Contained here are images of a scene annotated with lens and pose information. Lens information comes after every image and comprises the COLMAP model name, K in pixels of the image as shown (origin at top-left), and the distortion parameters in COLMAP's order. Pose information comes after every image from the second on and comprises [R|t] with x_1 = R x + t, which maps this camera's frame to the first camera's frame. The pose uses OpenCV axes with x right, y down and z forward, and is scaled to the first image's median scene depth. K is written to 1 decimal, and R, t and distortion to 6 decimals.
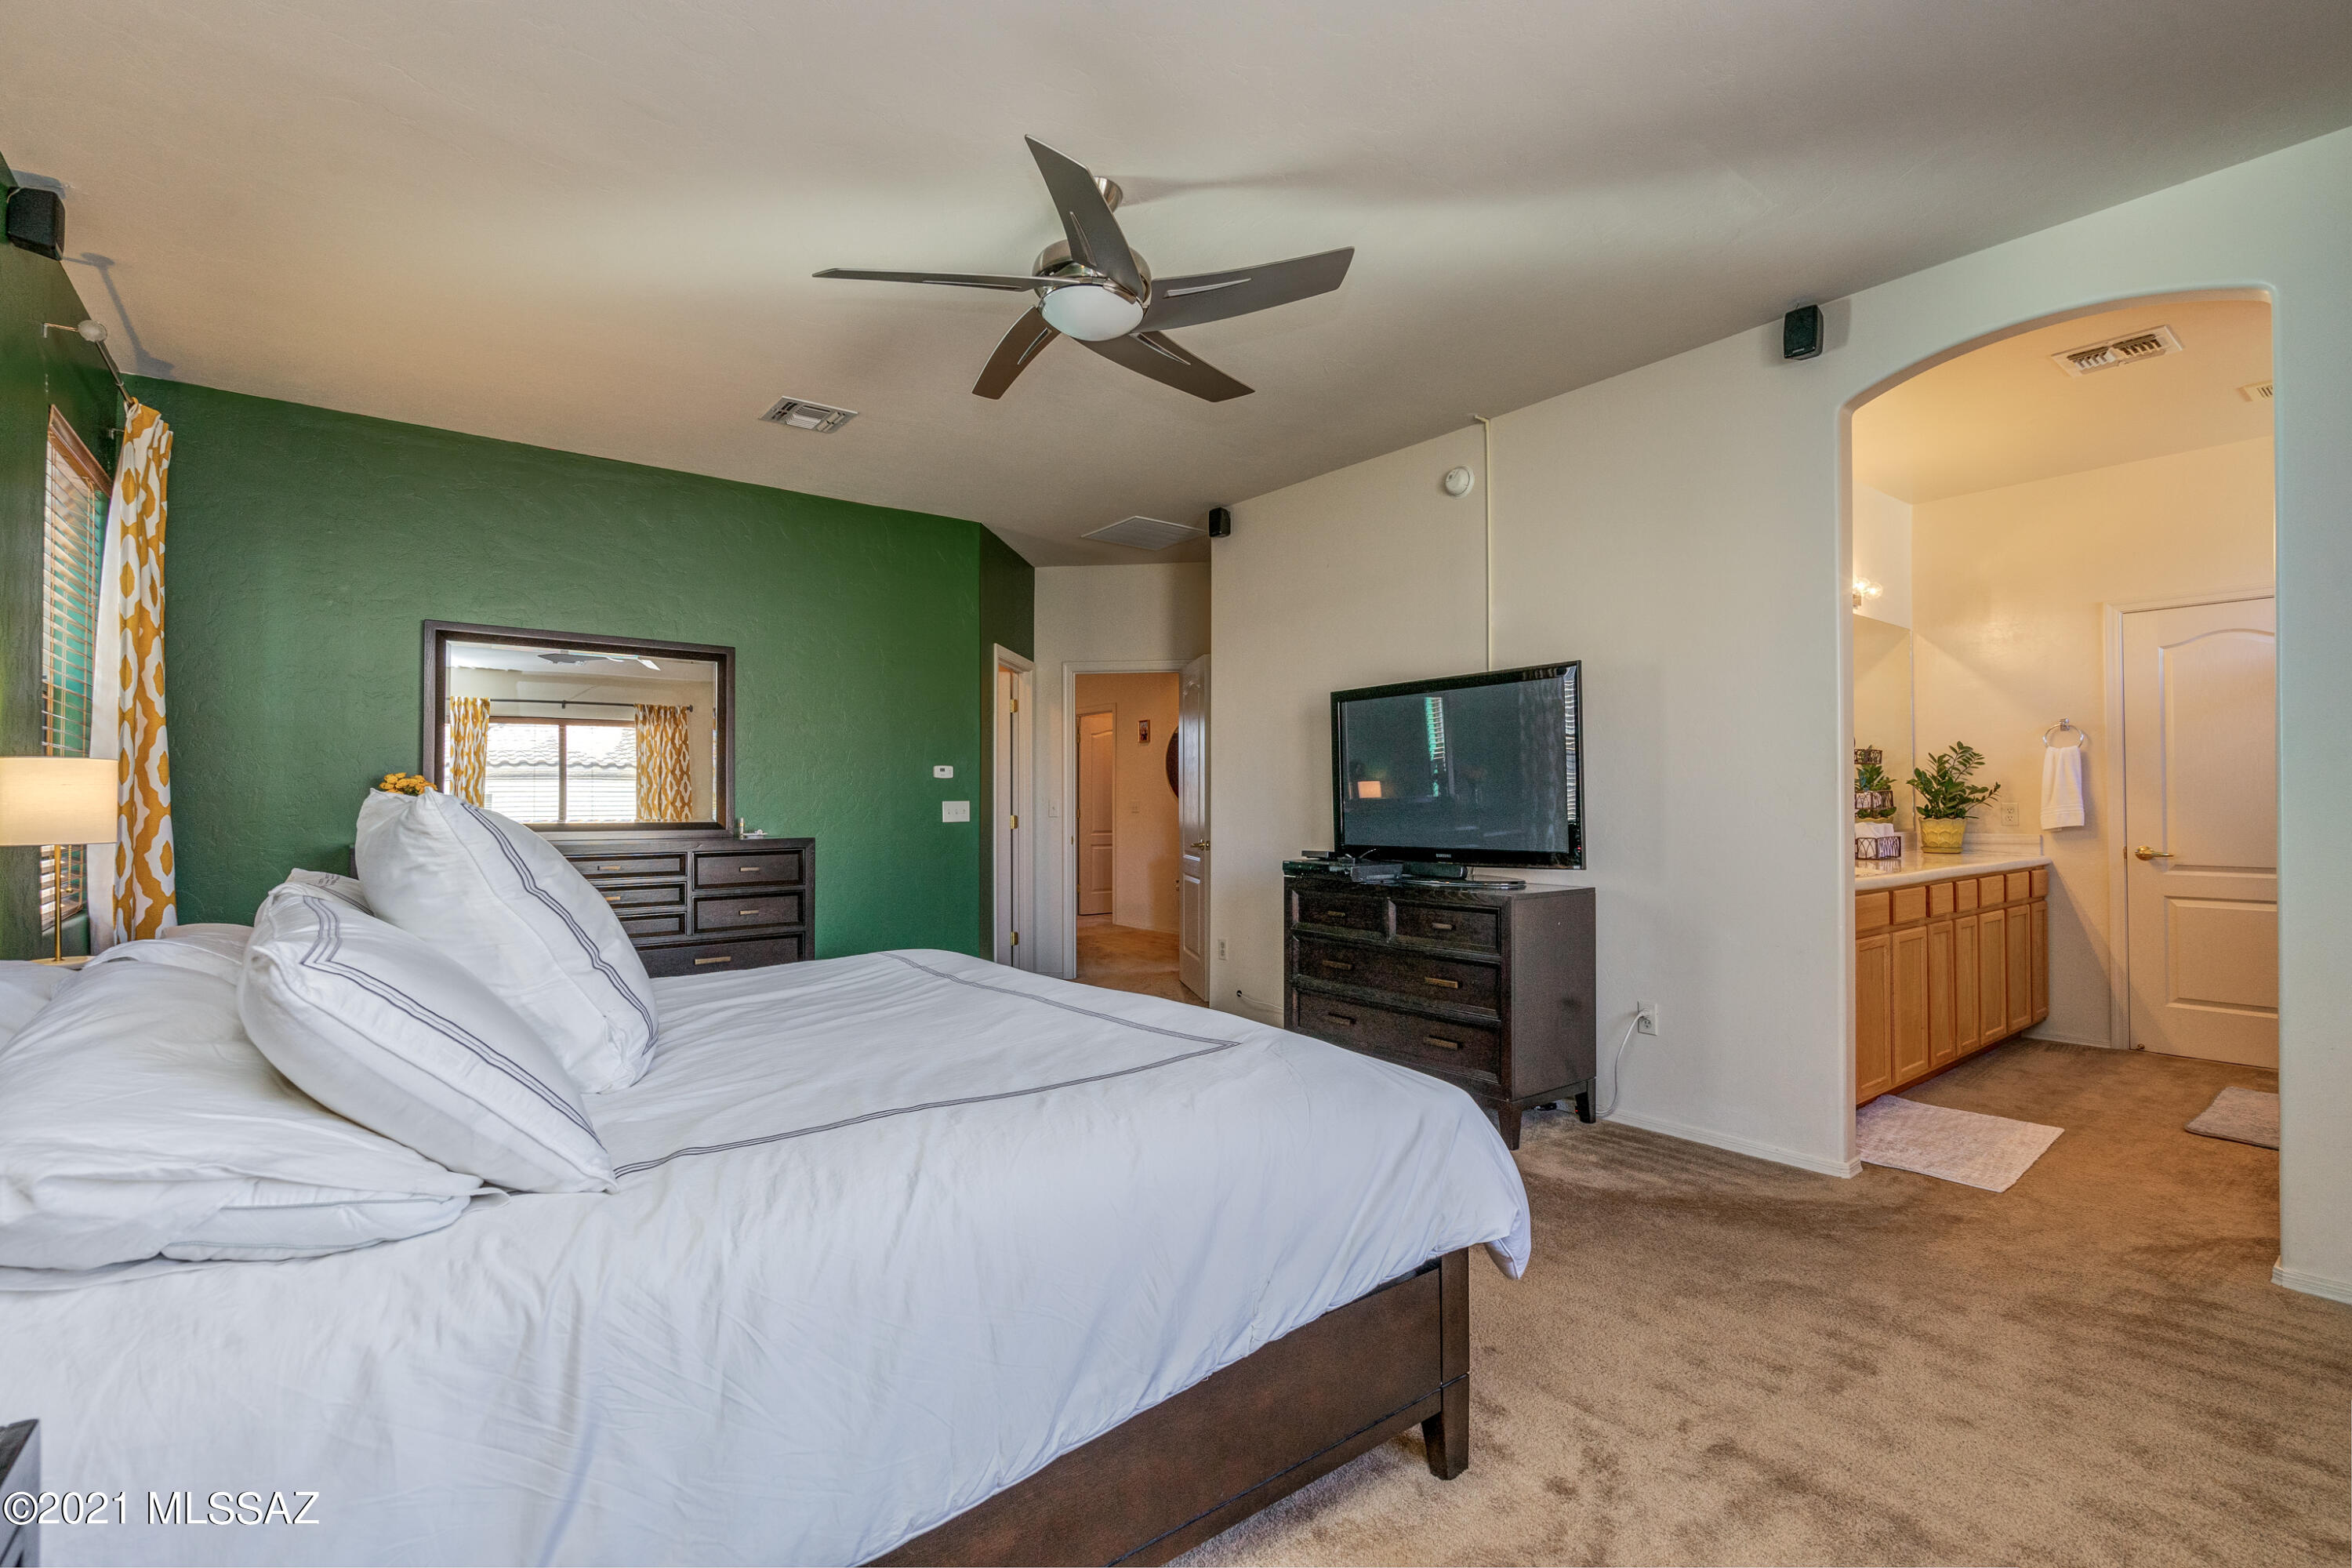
lens RADIAL K [[1073.0, 0, 1158.7], [0, 1073.0, 786.8], [0, 0, 1]] dist [-0.001117, -0.000823]
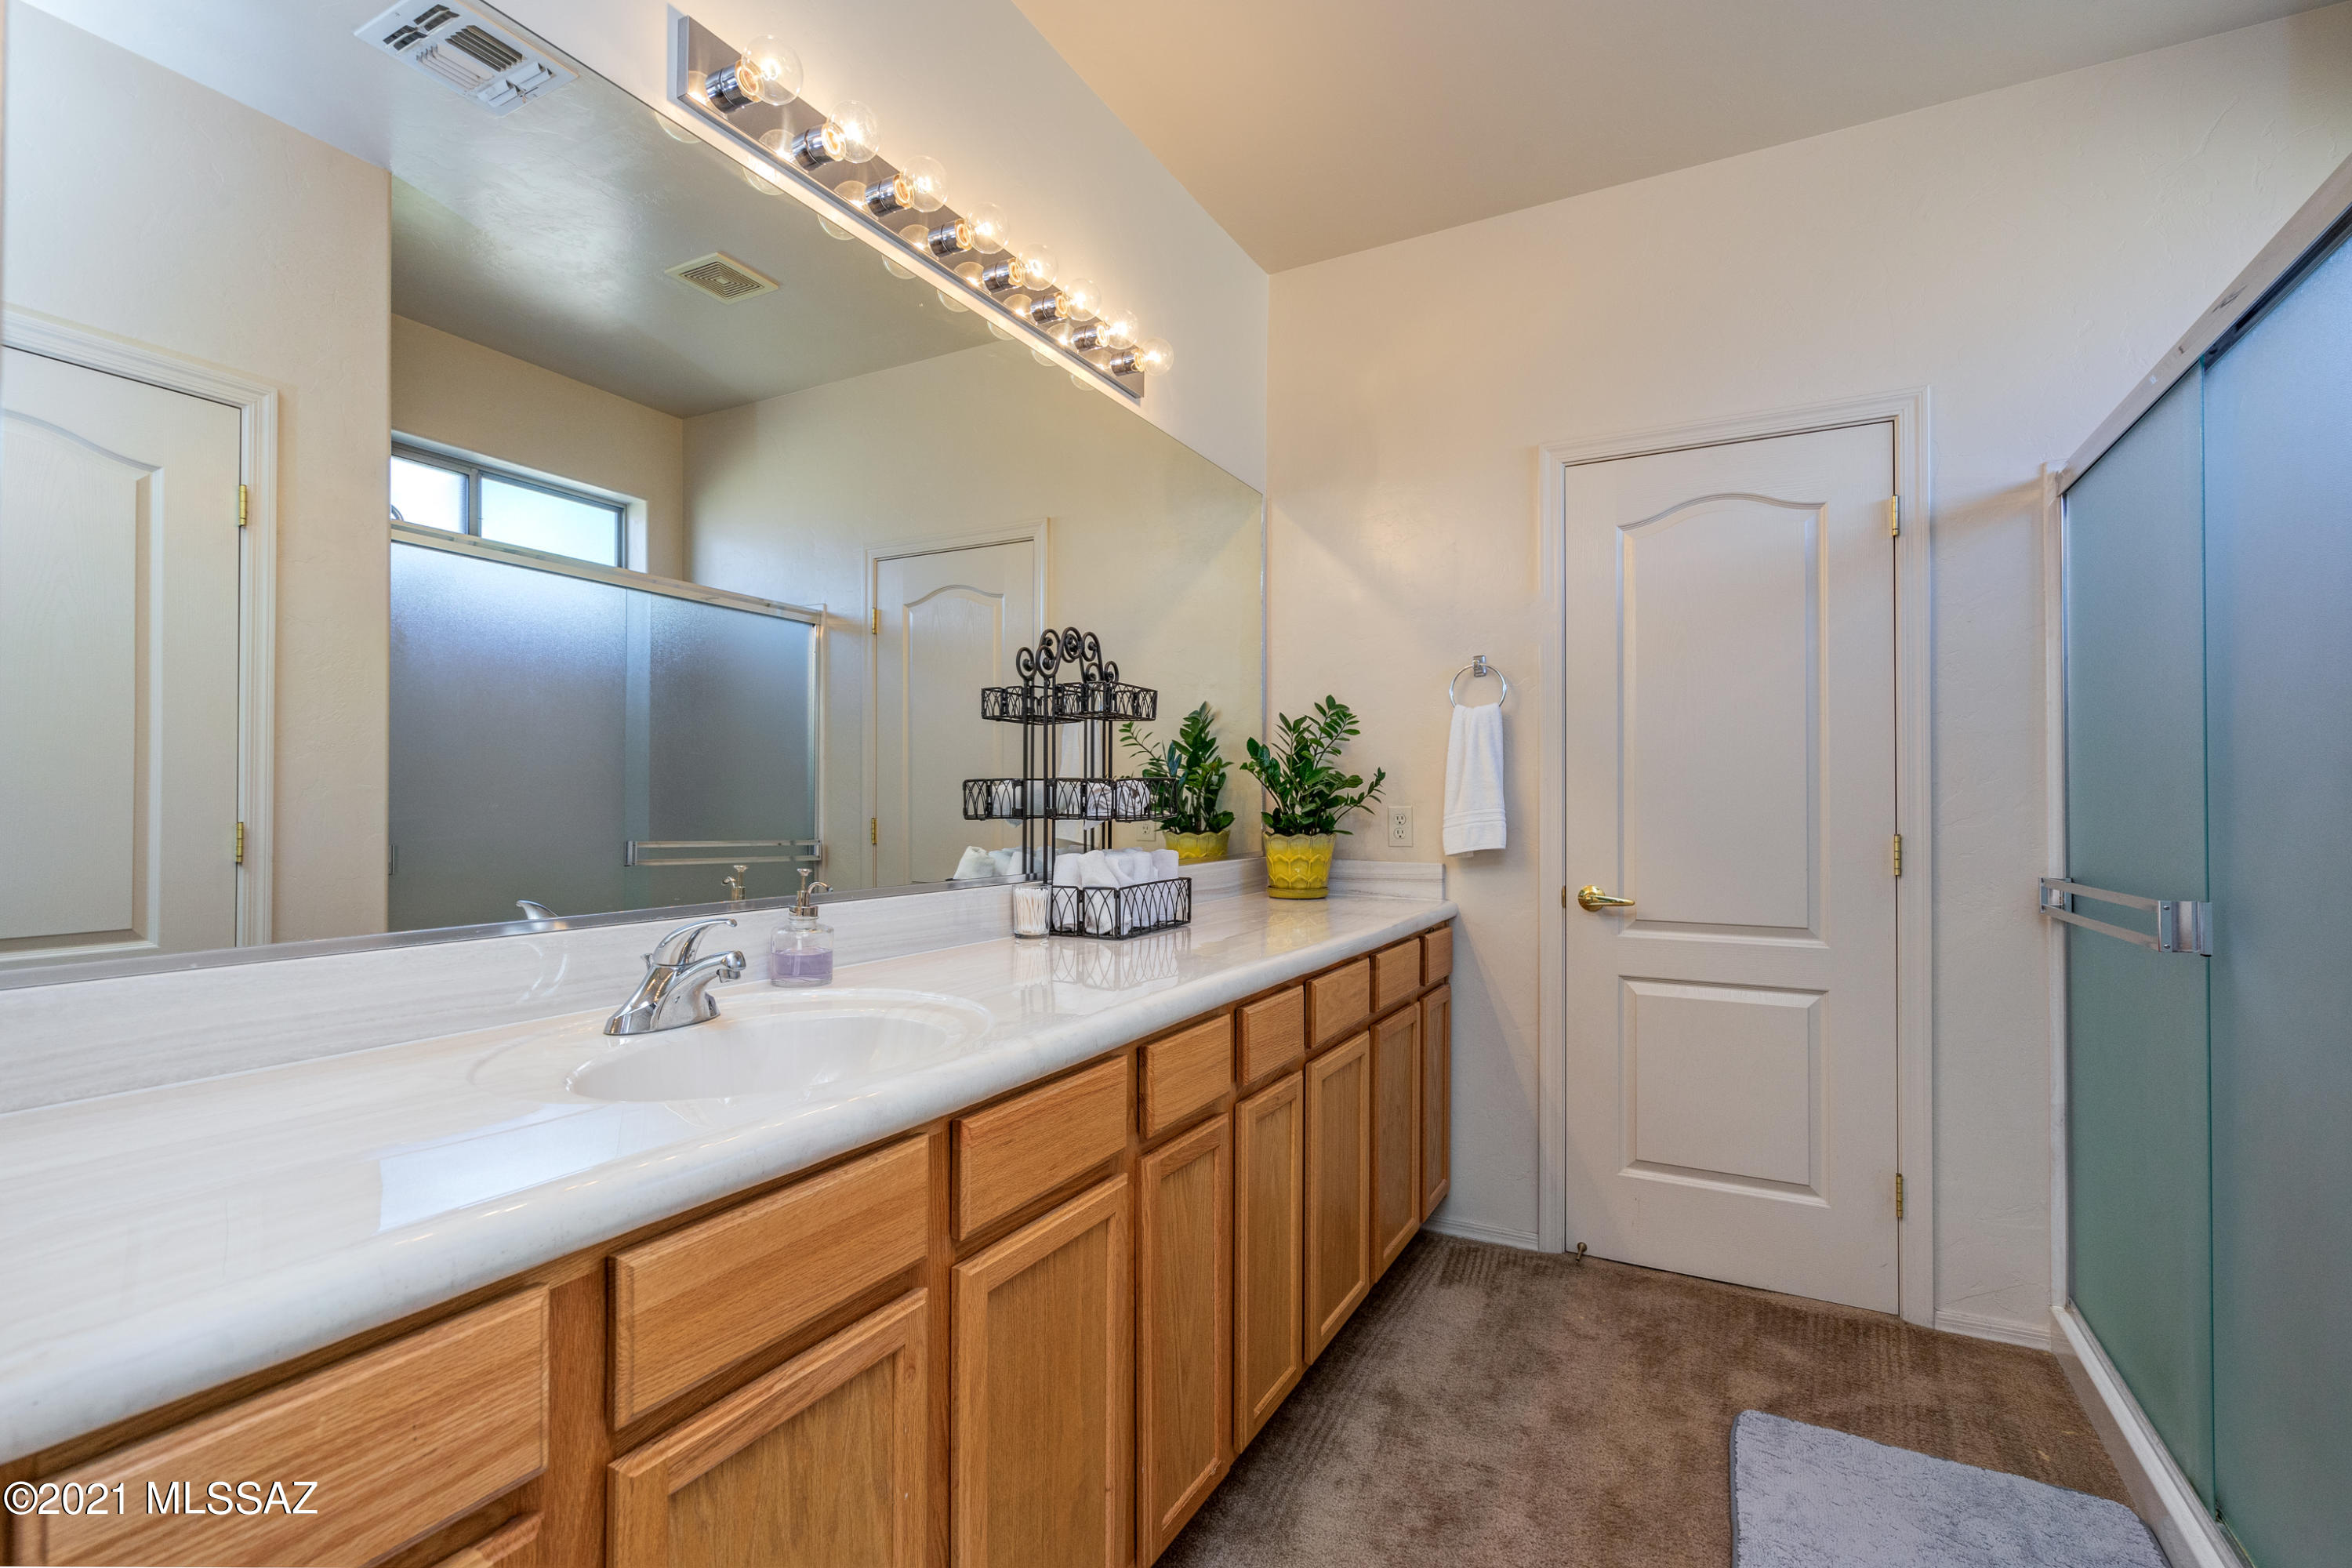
lens RADIAL K [[1073.0, 0, 1184.8], [0, 1073.0, 790.9], [0, 0, 1]] dist [-0.001117, -0.000823]
pose [[0.914212, 0.010787, 0.405093, 0.476745], [-0.012338, 0.999923, 0.001220, 0.008013], [-0.405049, -0.006113, 0.914275, 0.548490]]
